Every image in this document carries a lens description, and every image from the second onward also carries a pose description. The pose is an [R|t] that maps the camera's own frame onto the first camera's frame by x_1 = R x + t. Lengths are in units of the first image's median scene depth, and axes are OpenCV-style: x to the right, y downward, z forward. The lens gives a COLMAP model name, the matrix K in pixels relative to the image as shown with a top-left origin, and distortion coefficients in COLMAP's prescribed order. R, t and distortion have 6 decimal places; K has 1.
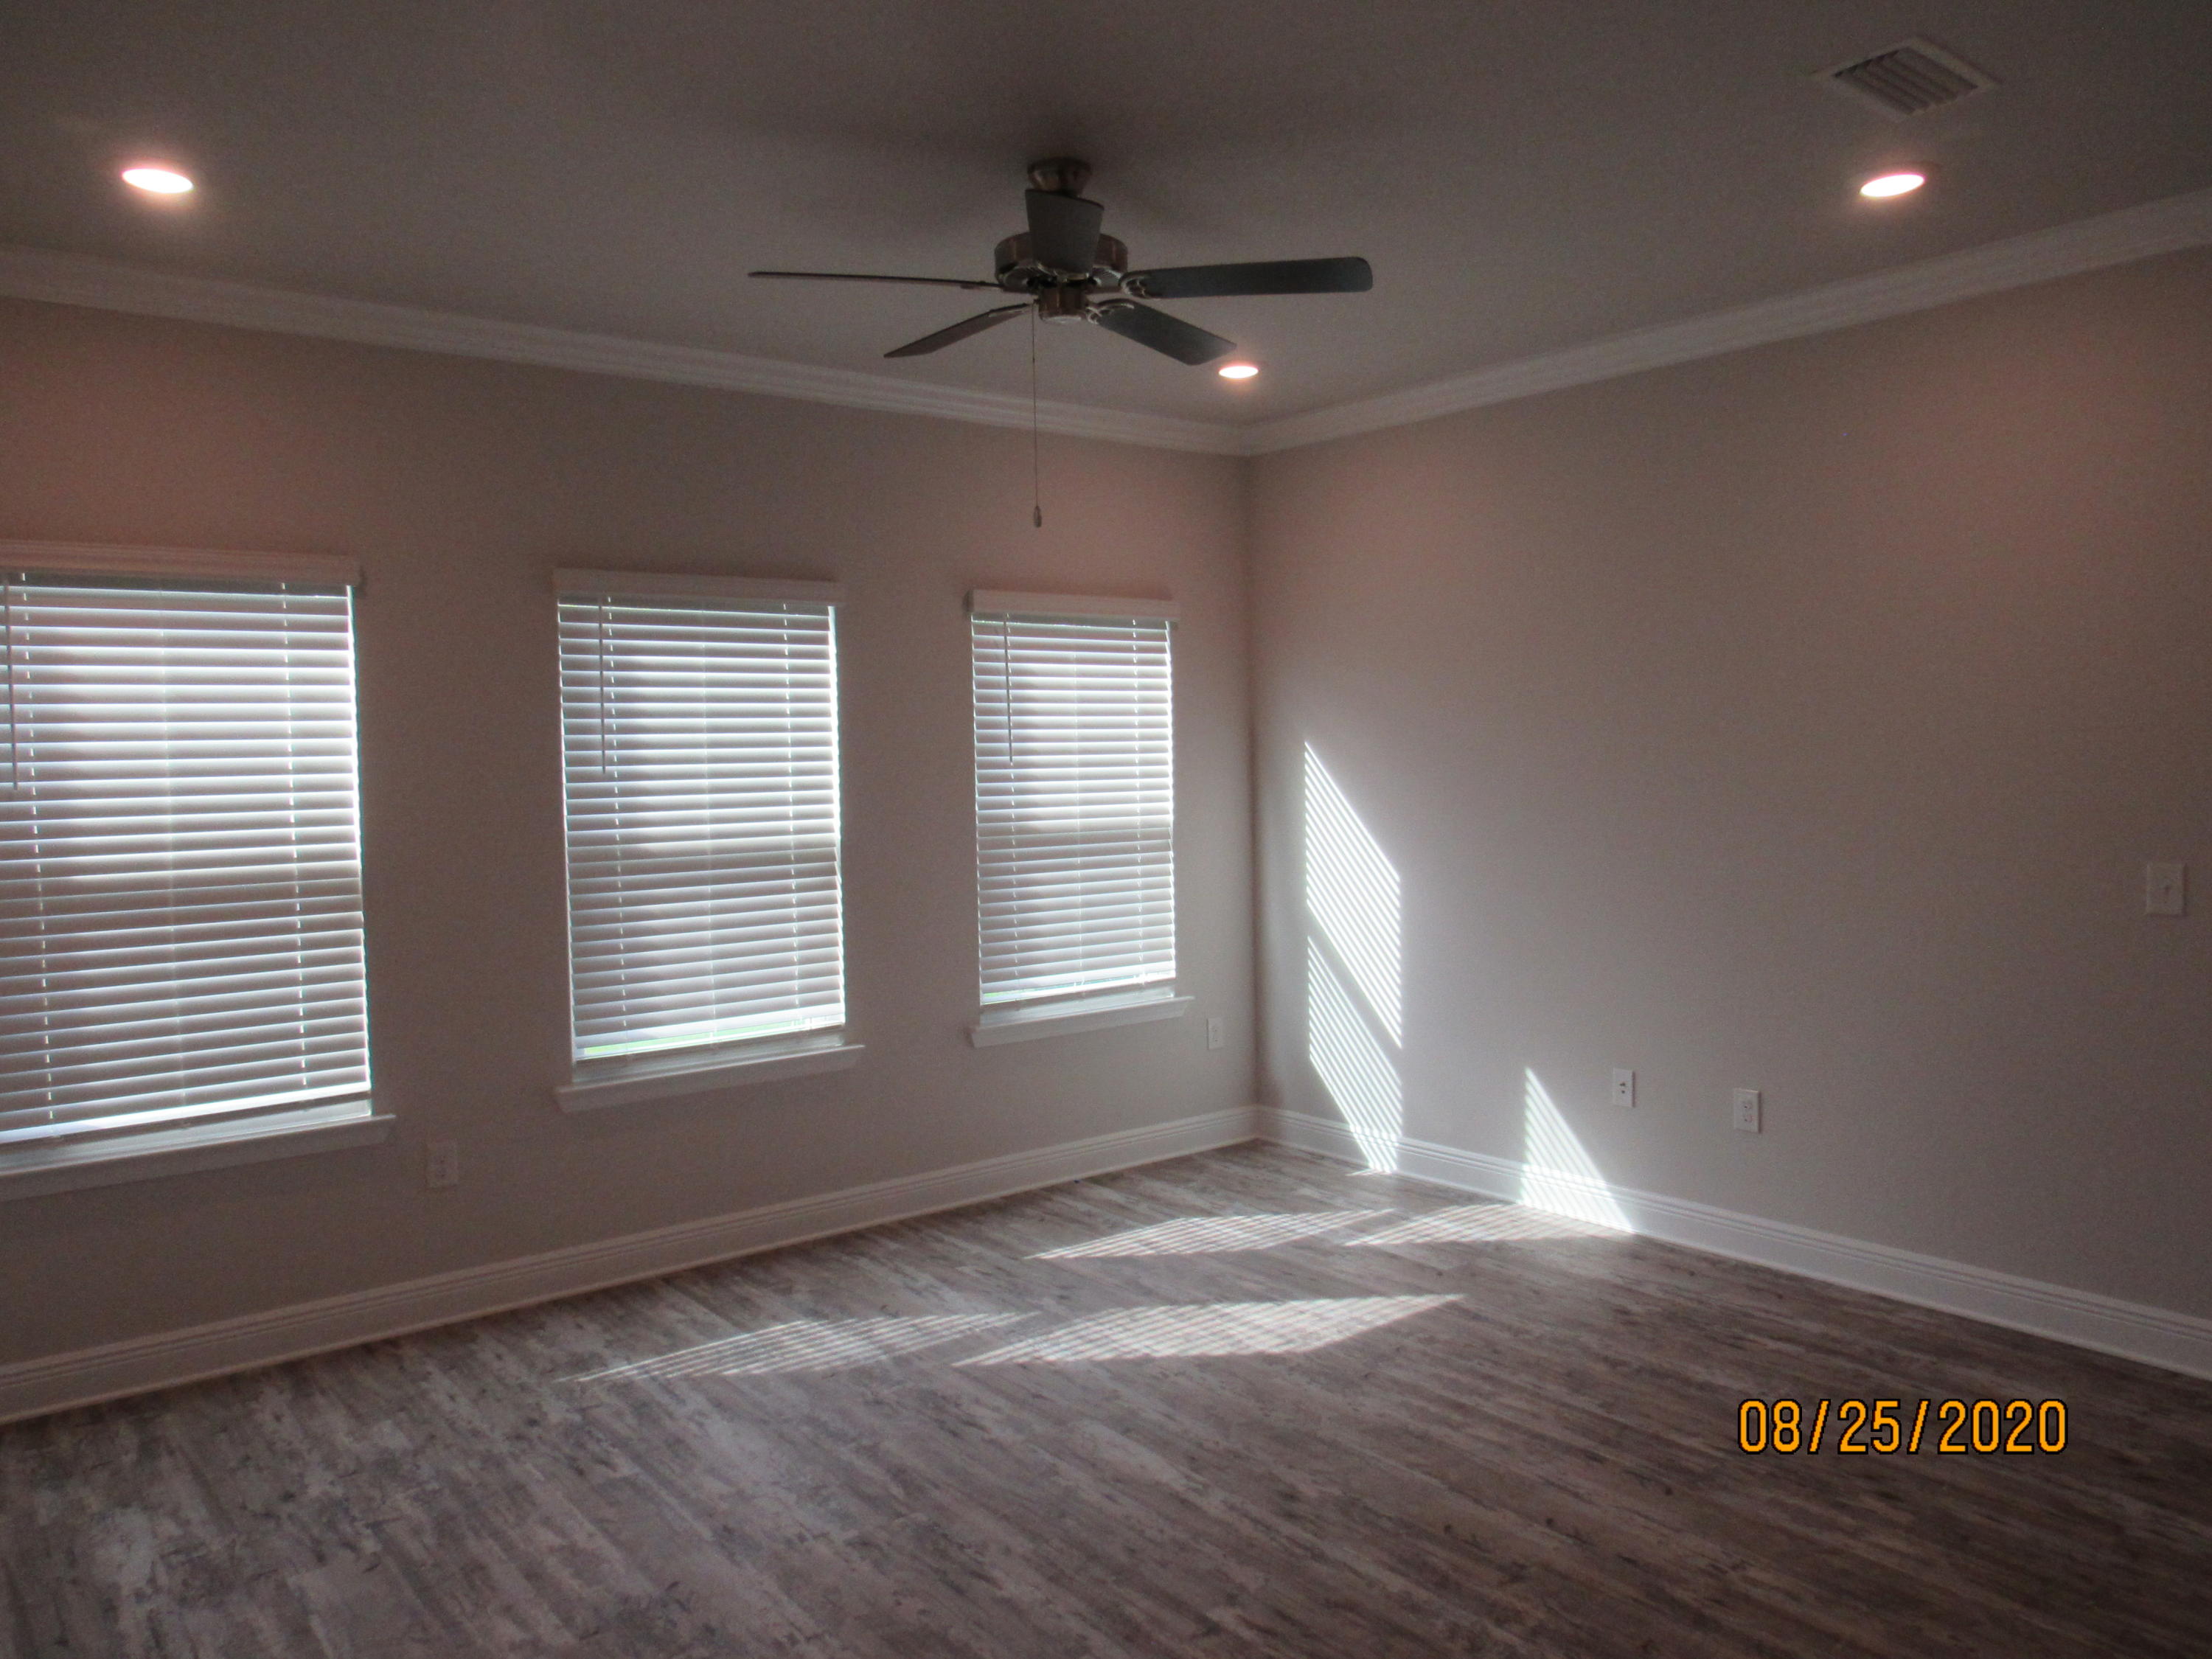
lens RADIAL K [[1598.5, 0, 1100.1], [0, 1598.5, 829.6], [0, 0, 1]] dist [-0.014206, -0.003452]
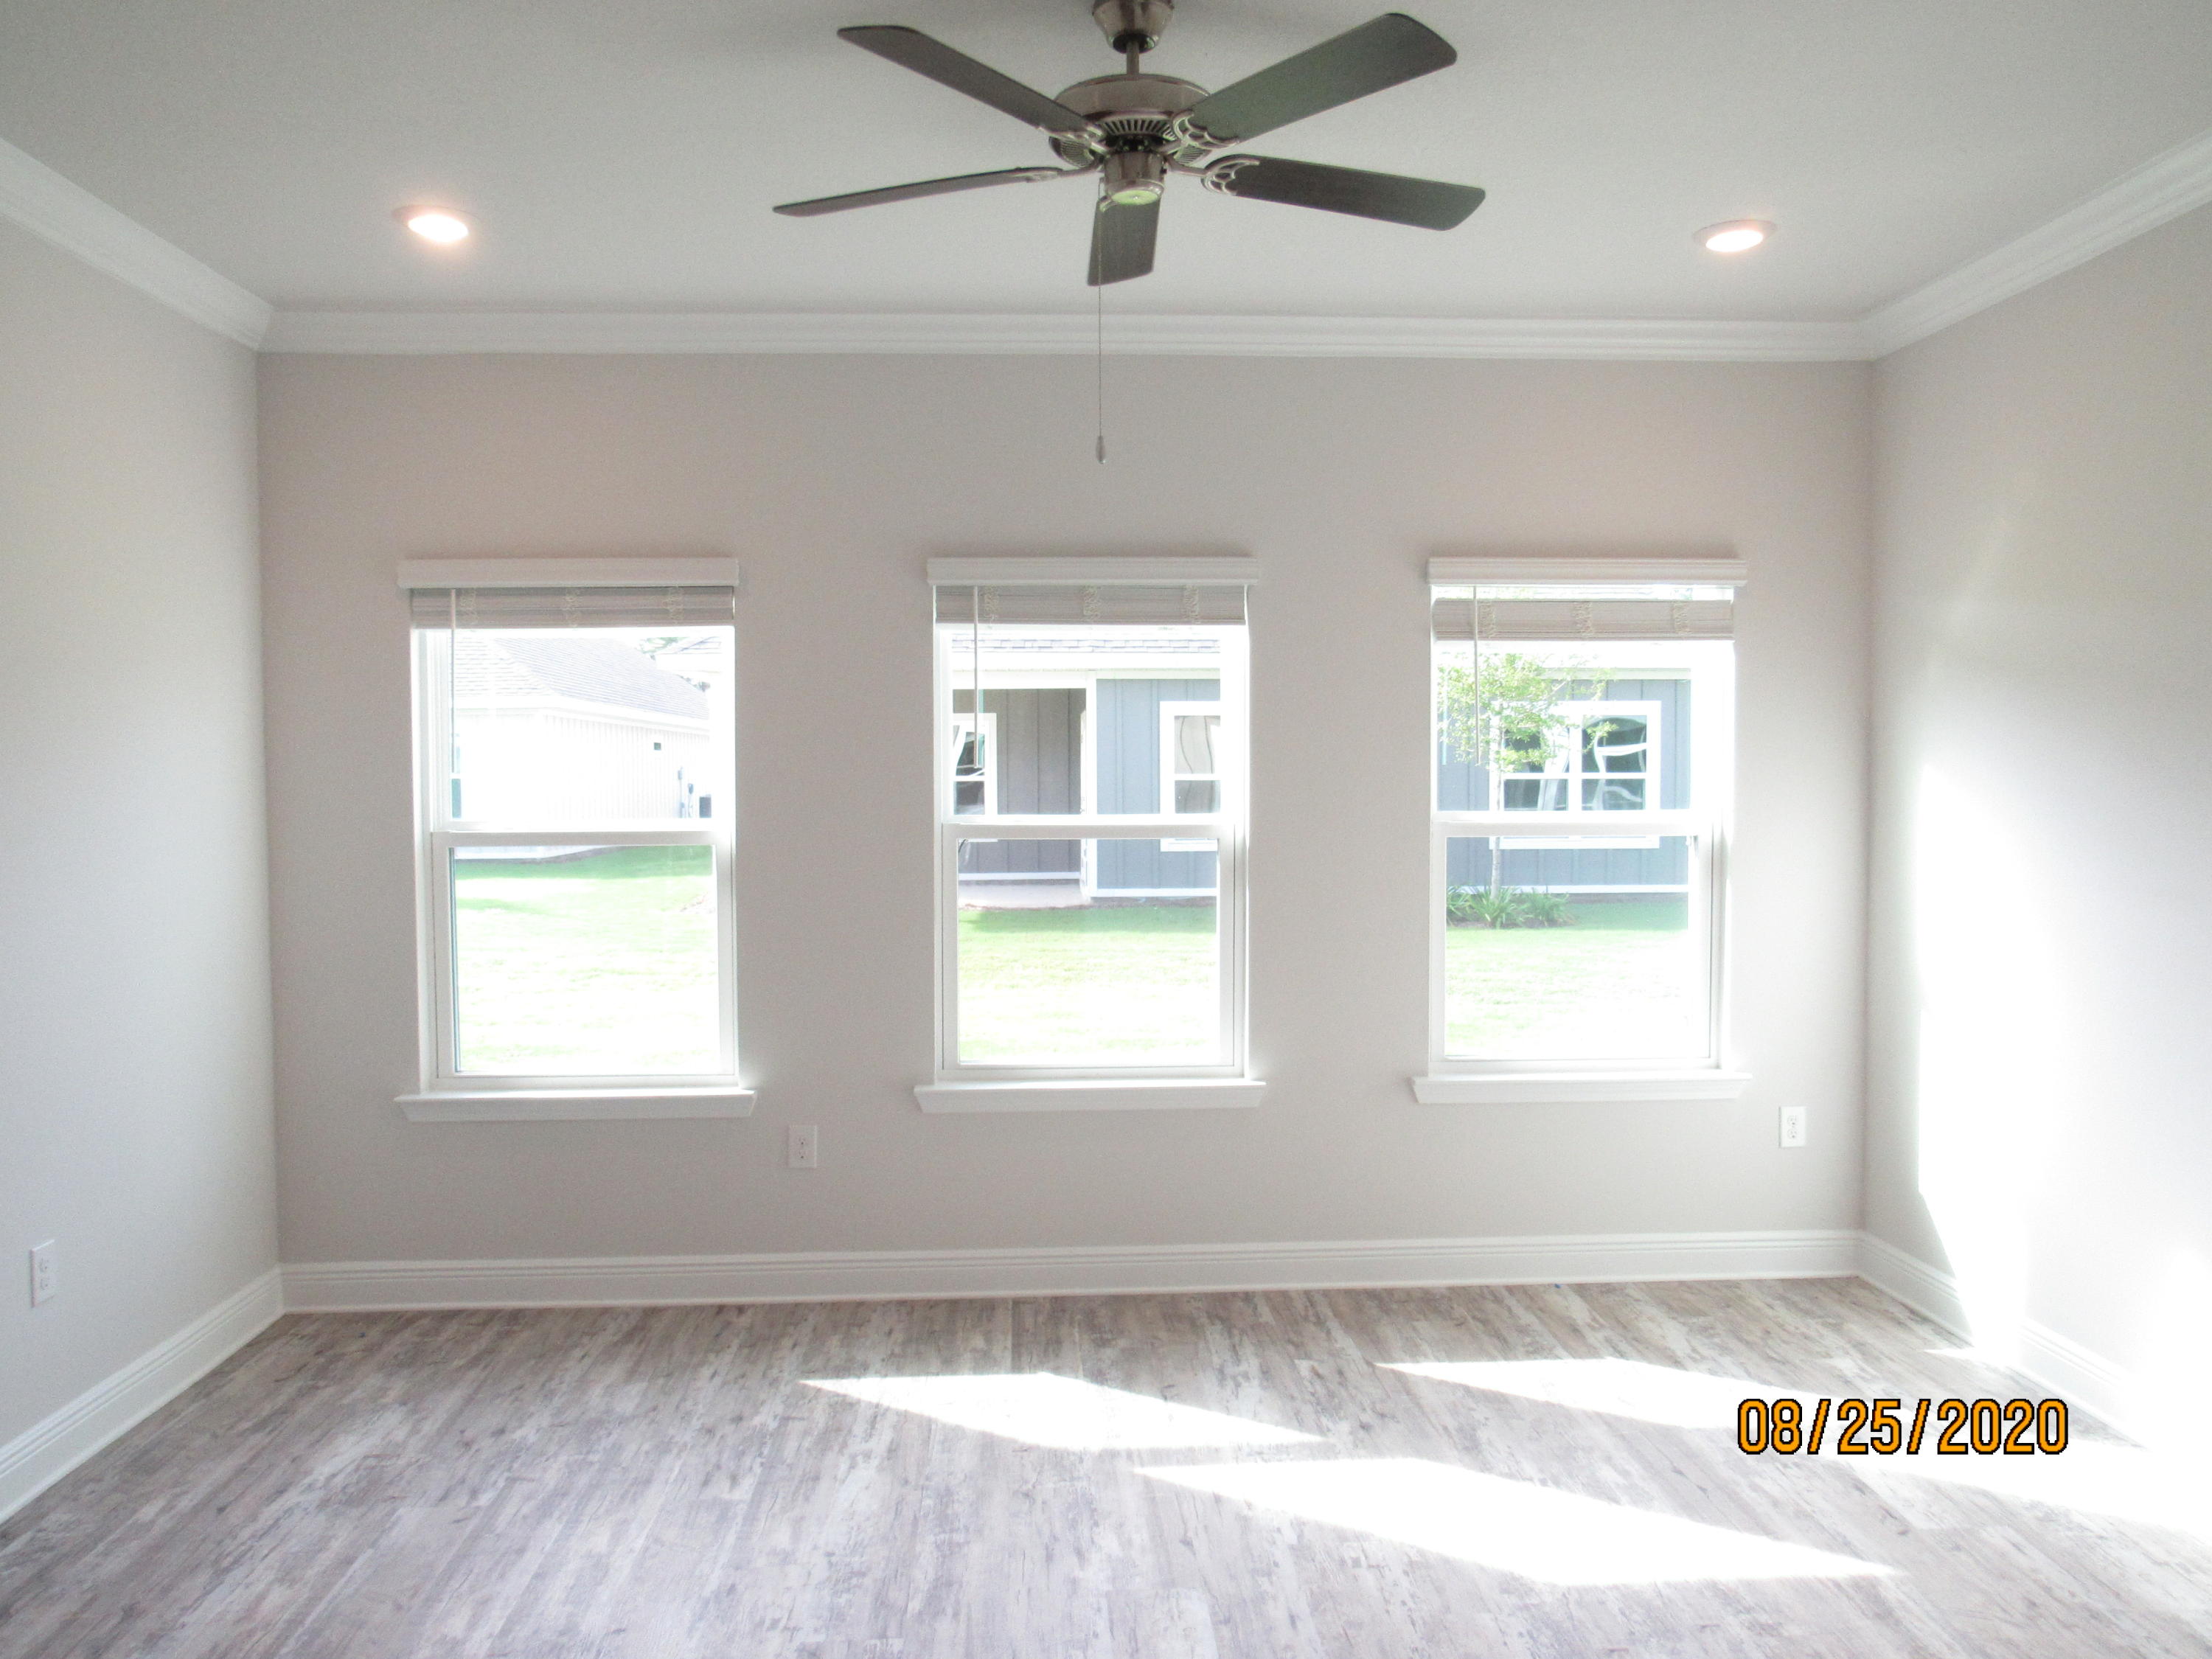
lens RADIAL K [[1598.5, 0, 1104.5], [0, 1598.5, 828.9], [0, 0, 1]] dist [-0.014206, -0.003452]
pose [[0.812410, 0.035418, -0.582010, 0.356442], [-0.037163, 0.999269, 0.008935, -0.011049], [0.581901, 0.014371, 0.813133, 0.290573]]
